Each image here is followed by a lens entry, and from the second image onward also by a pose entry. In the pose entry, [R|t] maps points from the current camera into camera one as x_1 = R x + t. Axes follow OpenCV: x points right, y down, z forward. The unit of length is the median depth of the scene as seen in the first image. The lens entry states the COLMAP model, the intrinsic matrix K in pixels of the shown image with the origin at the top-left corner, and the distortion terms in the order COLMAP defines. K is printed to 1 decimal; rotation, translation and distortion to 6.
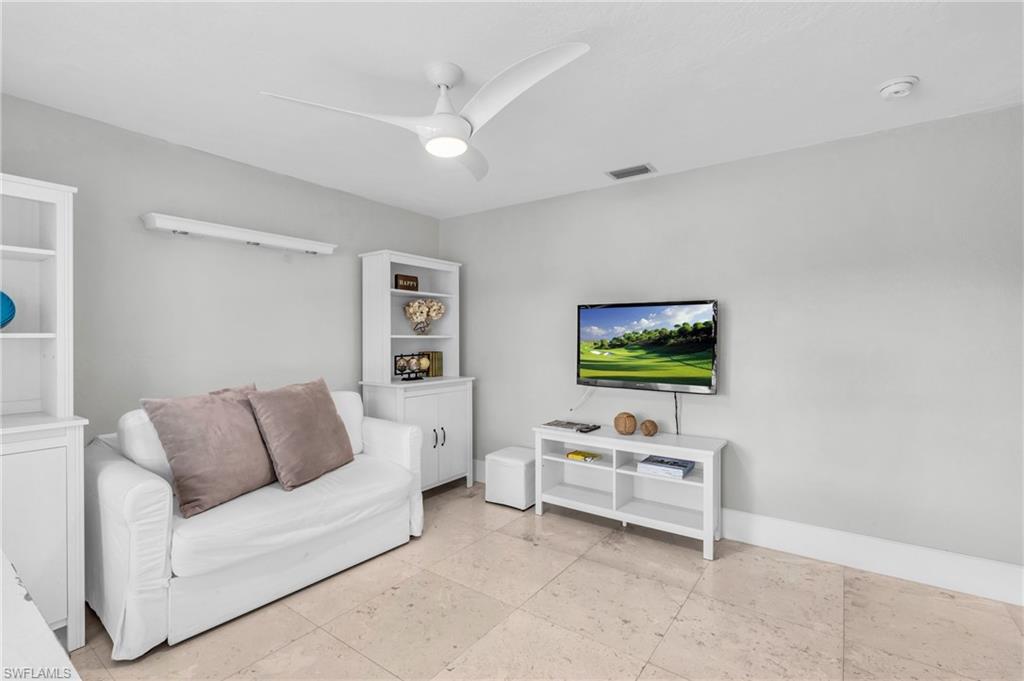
lens RADIAL K [[462.1, 0, 519.4], [0, 462.1, 335.7], [0, 0, 1]] dist [-0.004491, 0.001668]
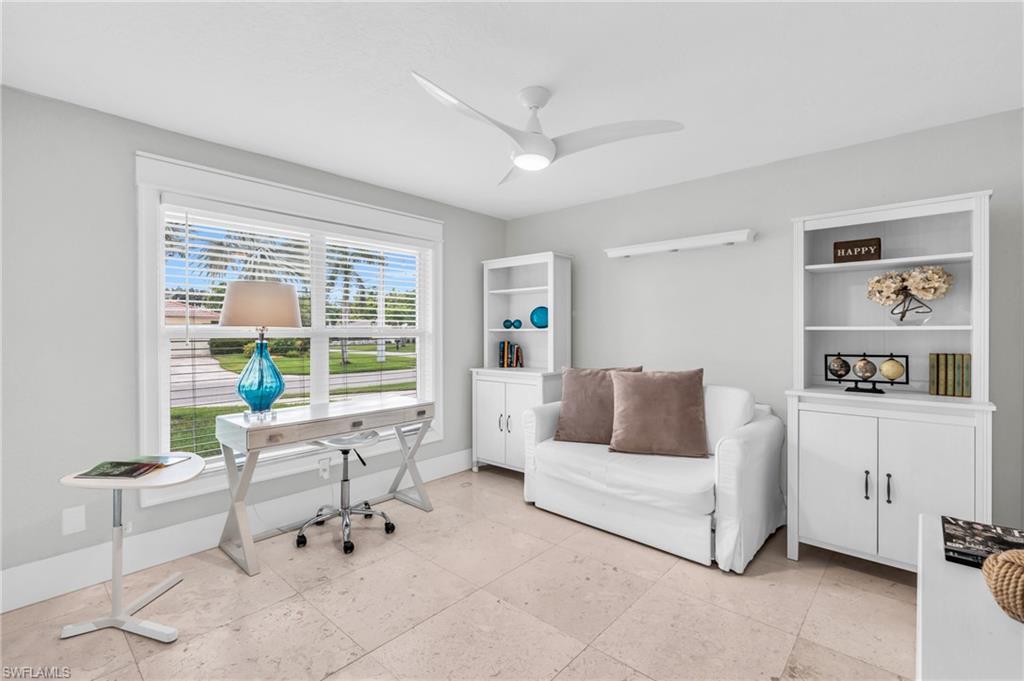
lens RADIAL K [[462.1, 0, 514.2], [0, 462.1, 343.1], [0, 0, 1]] dist [-0.004491, 0.001668]
pose [[-0.112783, 0.014033, -0.993521, 0.618607], [-0.000990, 0.999898, 0.014236, 0.018326], [0.993619, 0.002589, -0.112758, 0.702649]]
